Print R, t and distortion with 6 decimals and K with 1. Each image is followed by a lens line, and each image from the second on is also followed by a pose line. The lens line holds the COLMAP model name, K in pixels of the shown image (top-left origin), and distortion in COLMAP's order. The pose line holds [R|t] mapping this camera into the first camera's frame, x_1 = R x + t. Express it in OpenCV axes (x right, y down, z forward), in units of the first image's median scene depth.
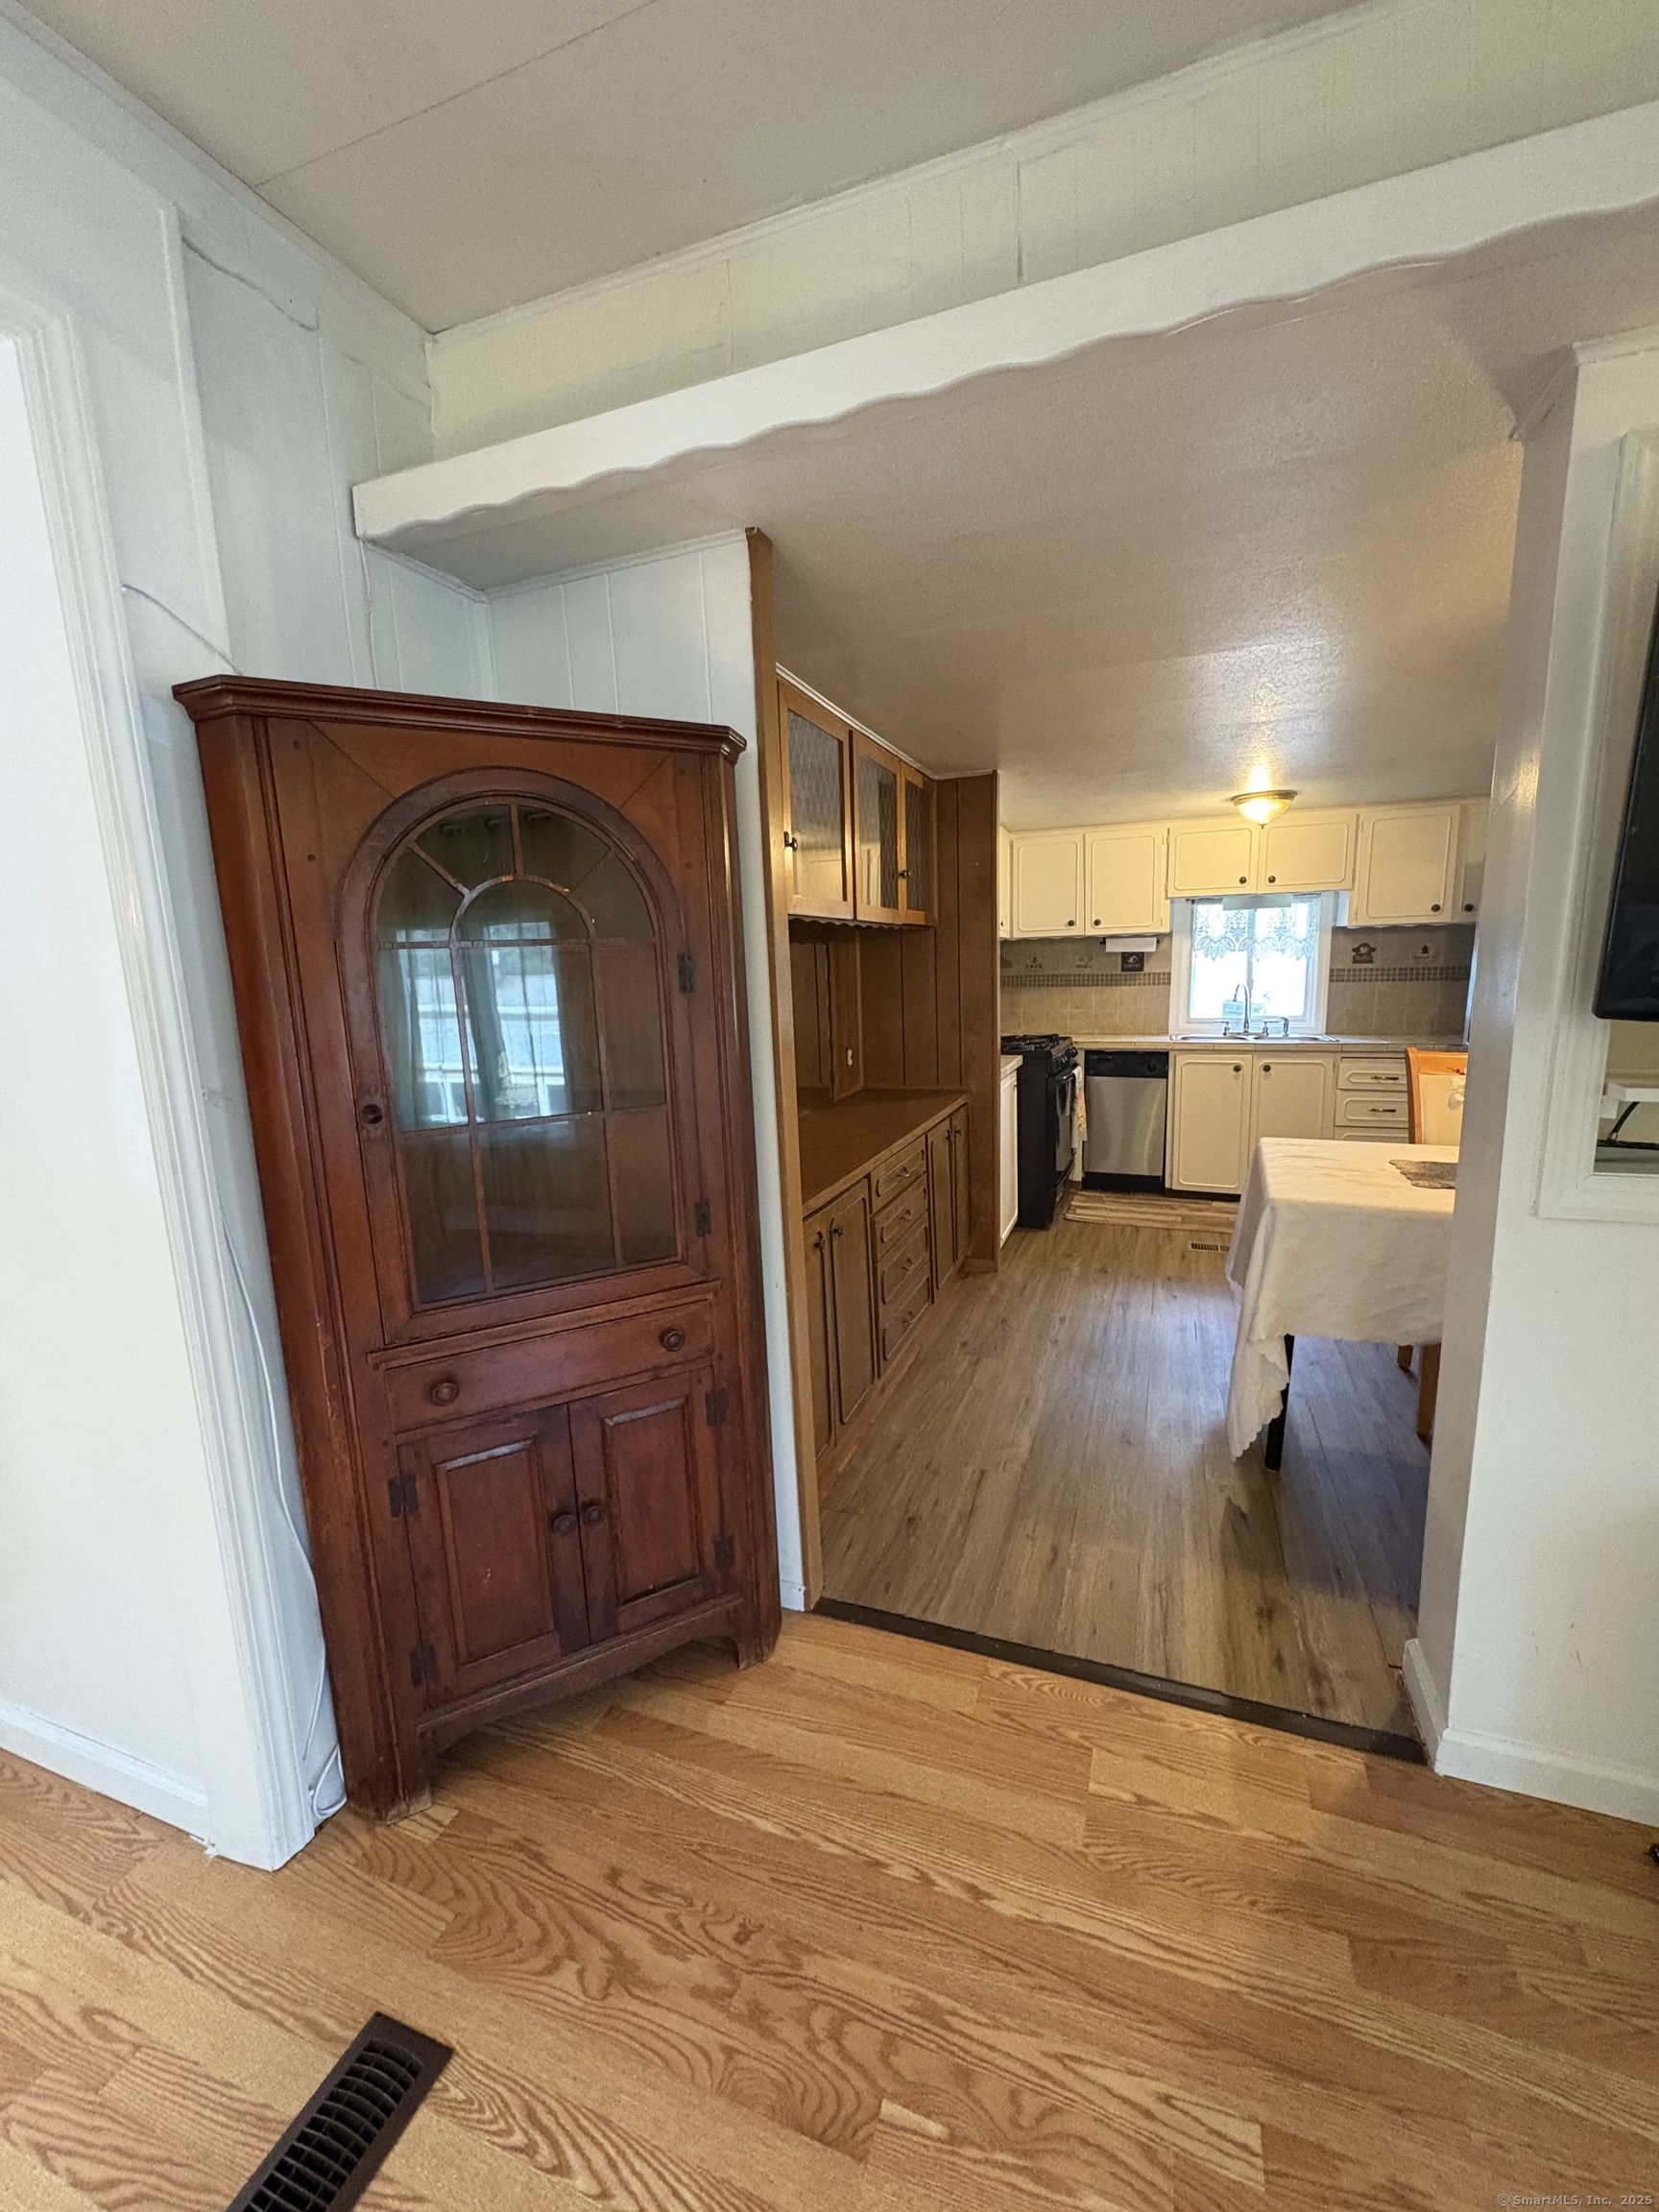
lens RADIAL K [[879.2, 0, 833.5], [0, 879.2, 1106.1], [0, 0, 1]] dist [-0.001557, 0.000312]
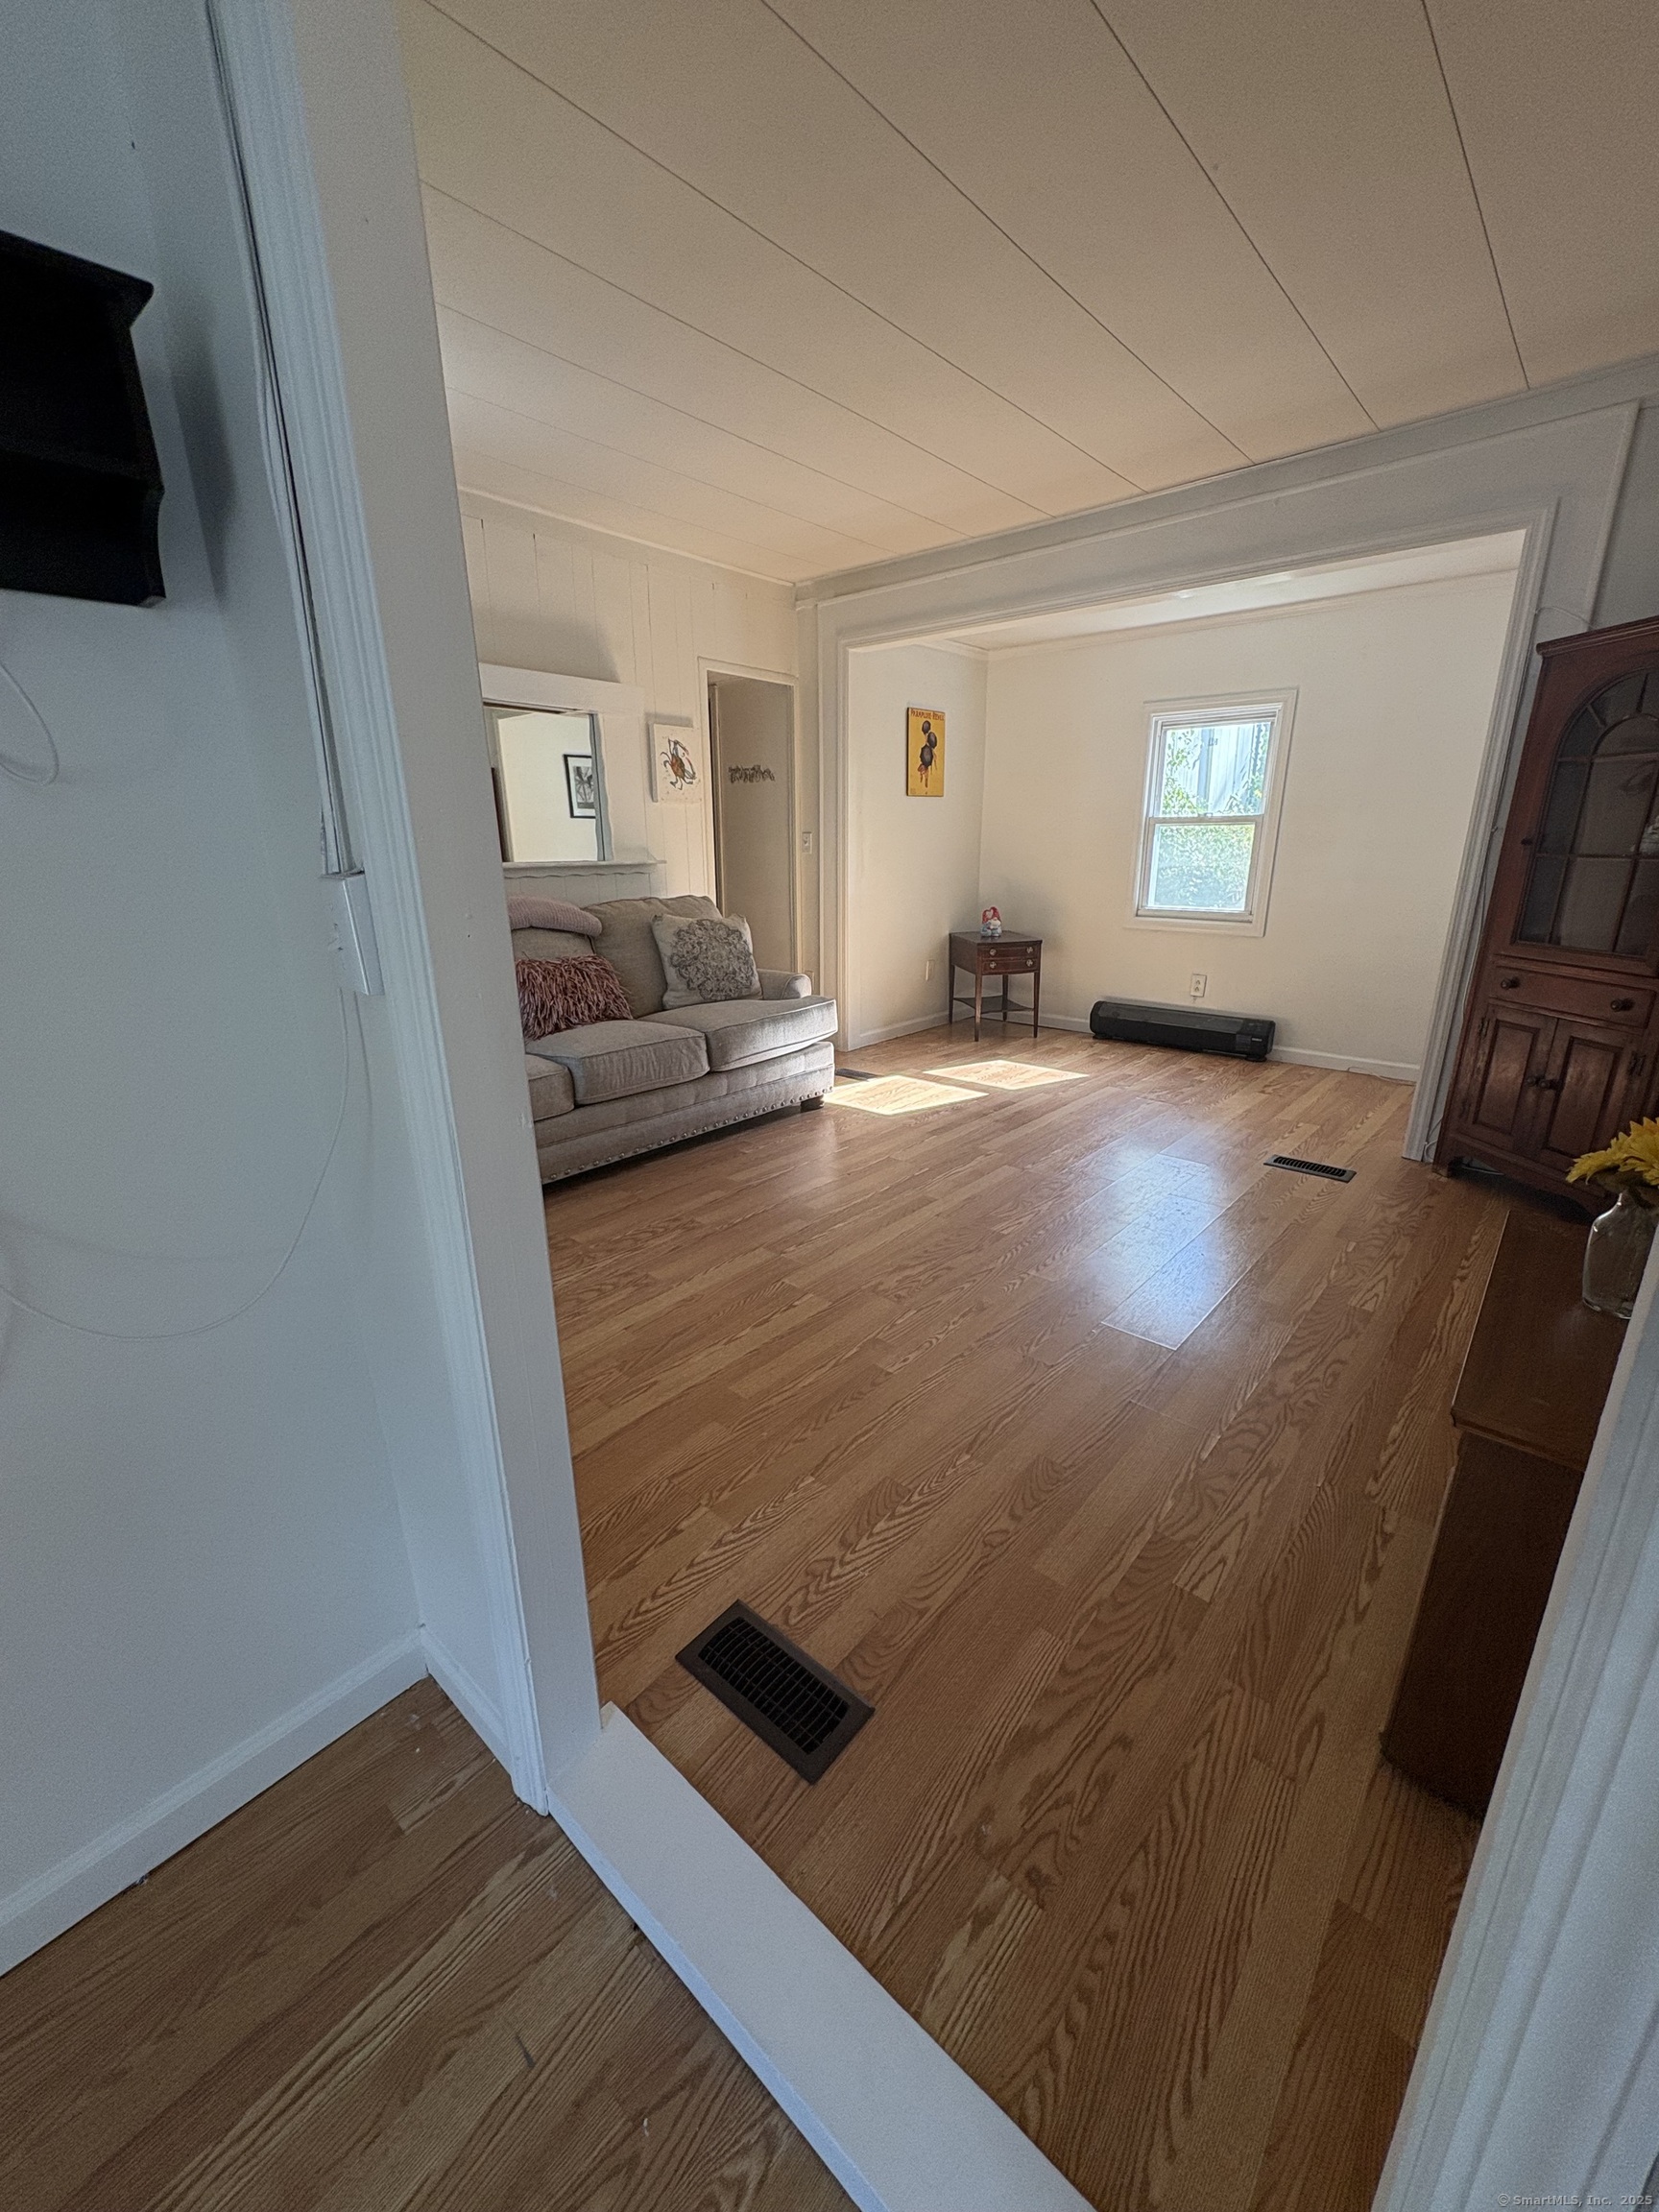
lens RADIAL K [[879.2, 0, 811.0], [0, 879.2, 1121.0], [0, 0, 1]] dist [-0.001557, 0.000312]
pose [[-0.373972, 0.320124, -0.870440, 0.661030], [-0.136998, 0.909177, 0.393230, 0.005570], [0.917266, 0.266305, -0.296150, 0.049760]]
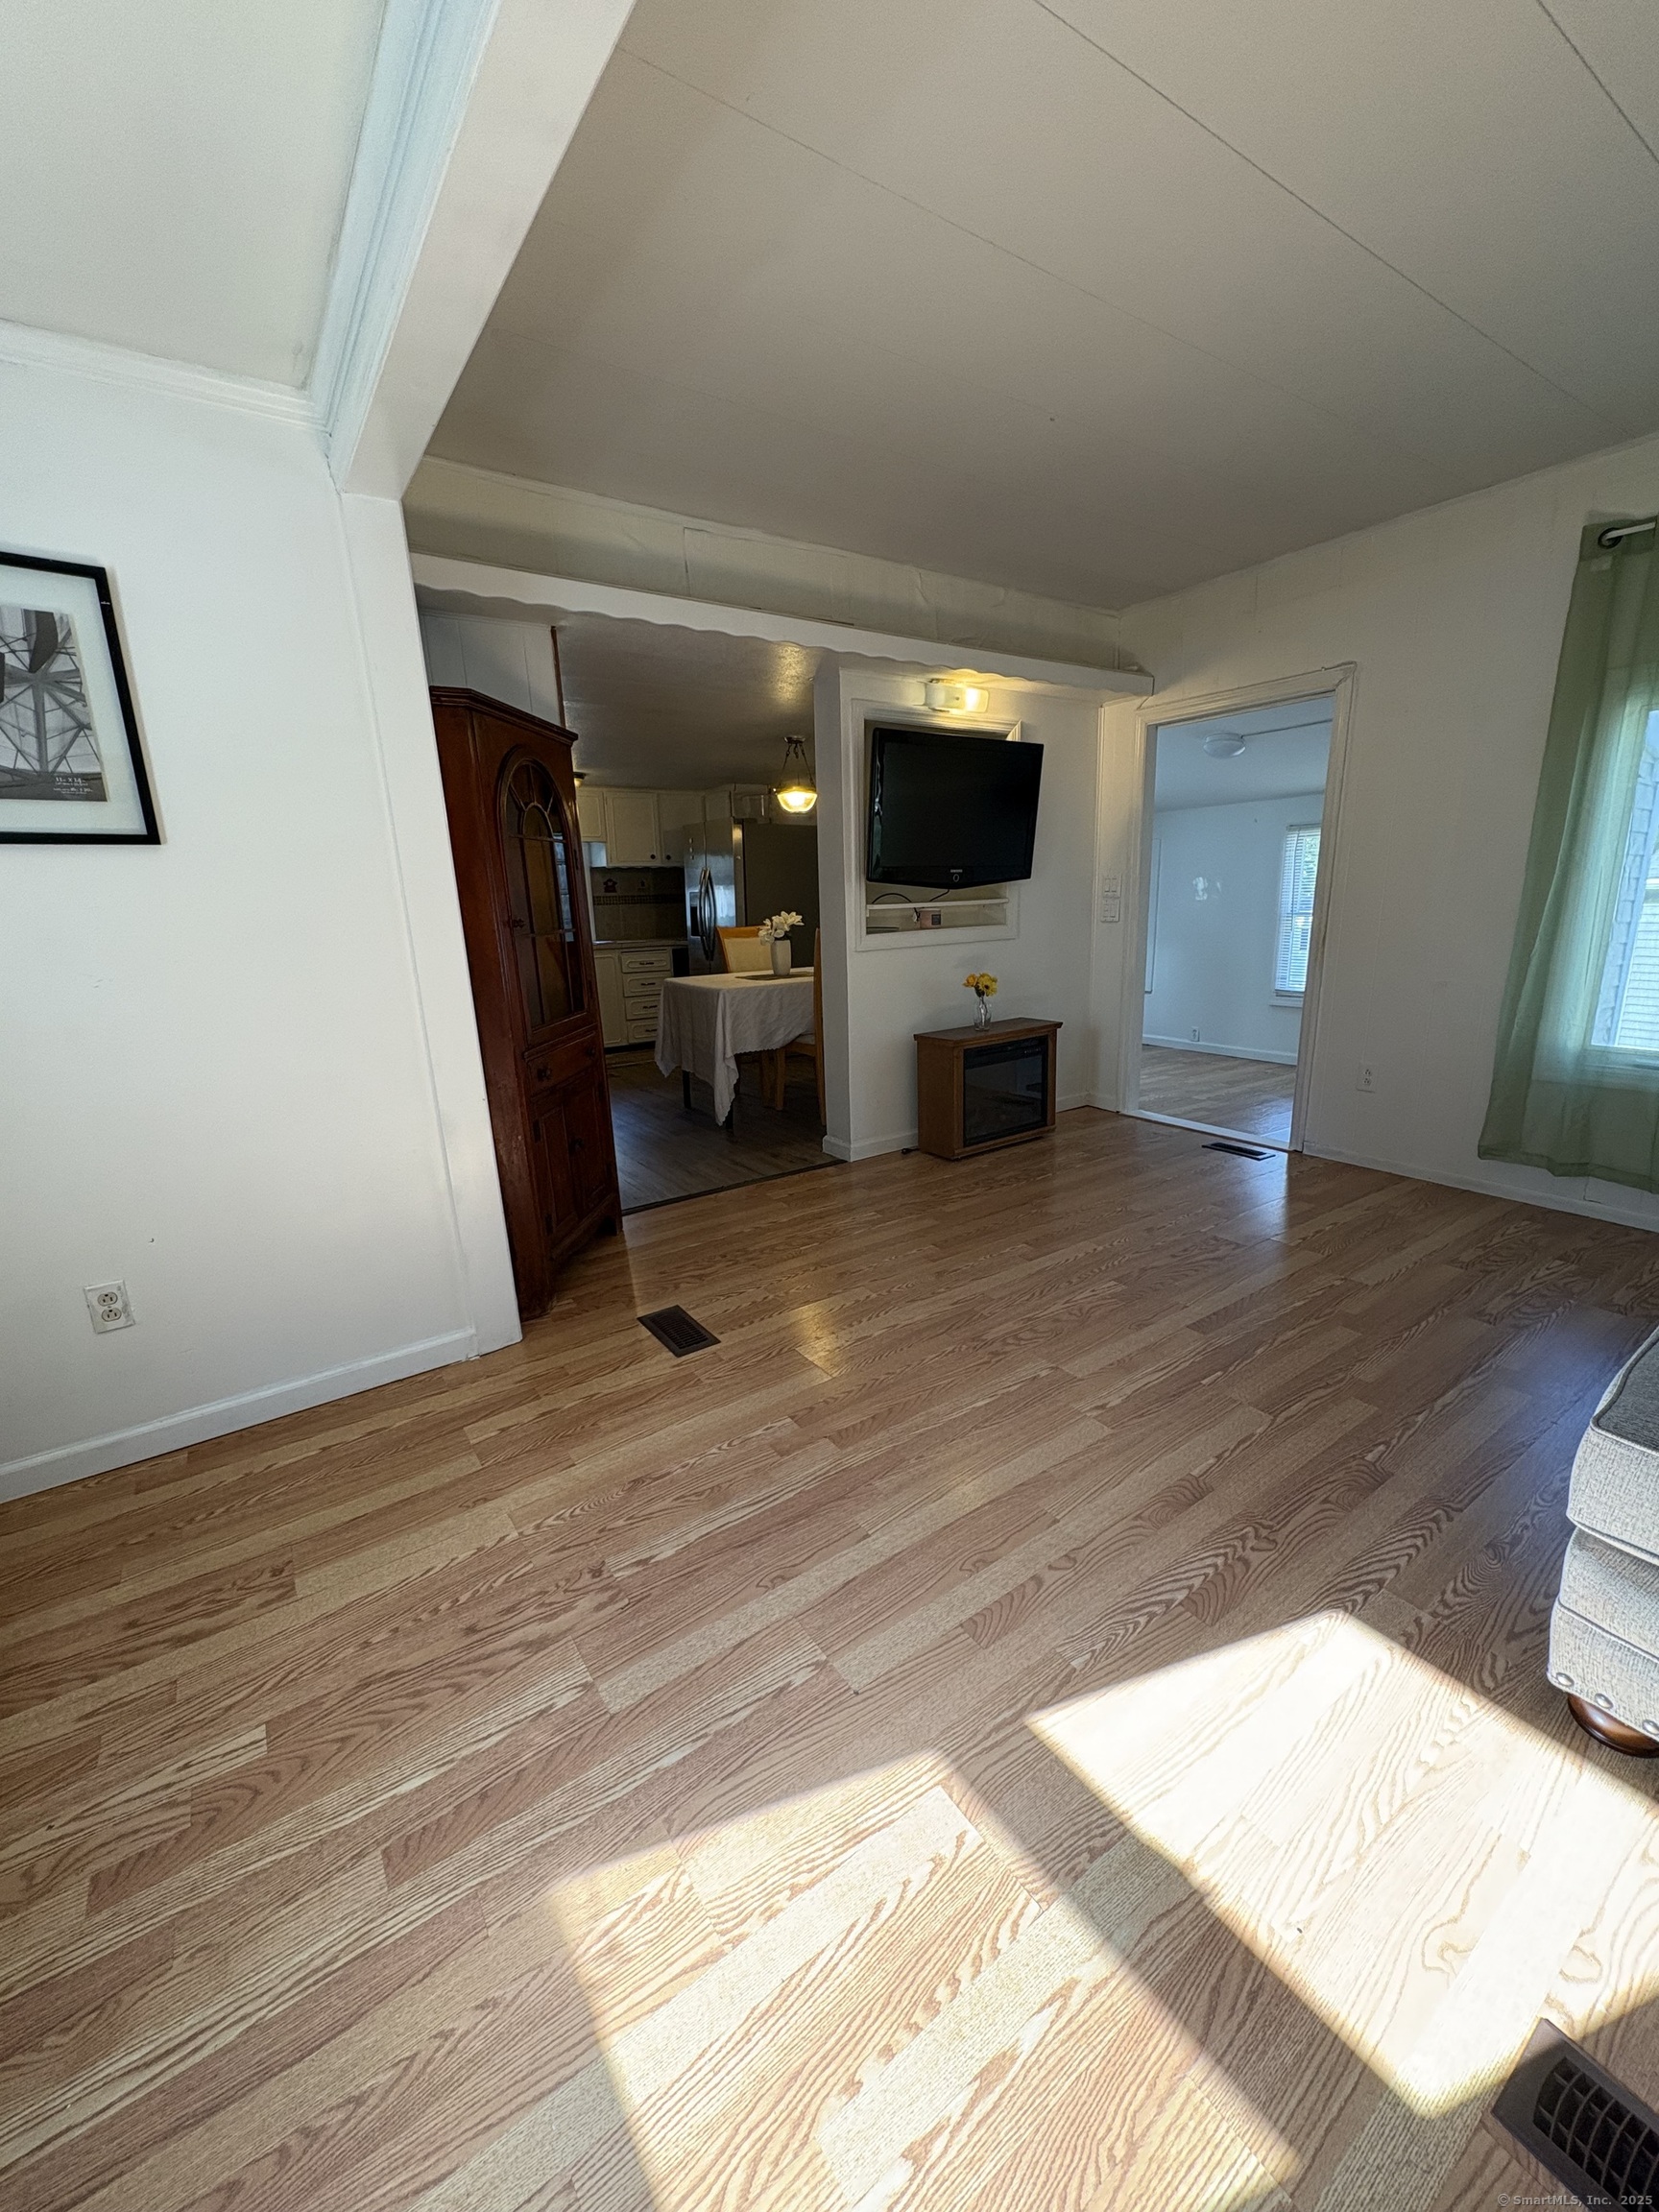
lens RADIAL K [[879.2, 0, 834.8], [0, 879.2, 1109.4], [0, 0, 1]] dist [-0.001557, 0.000312]
pose [[0.565930, -0.183556, 0.803760, -0.524951], [0.142092, 0.982028, 0.124220, 0.080351], [-0.812116, 0.043908, 0.581841, -0.200986]]
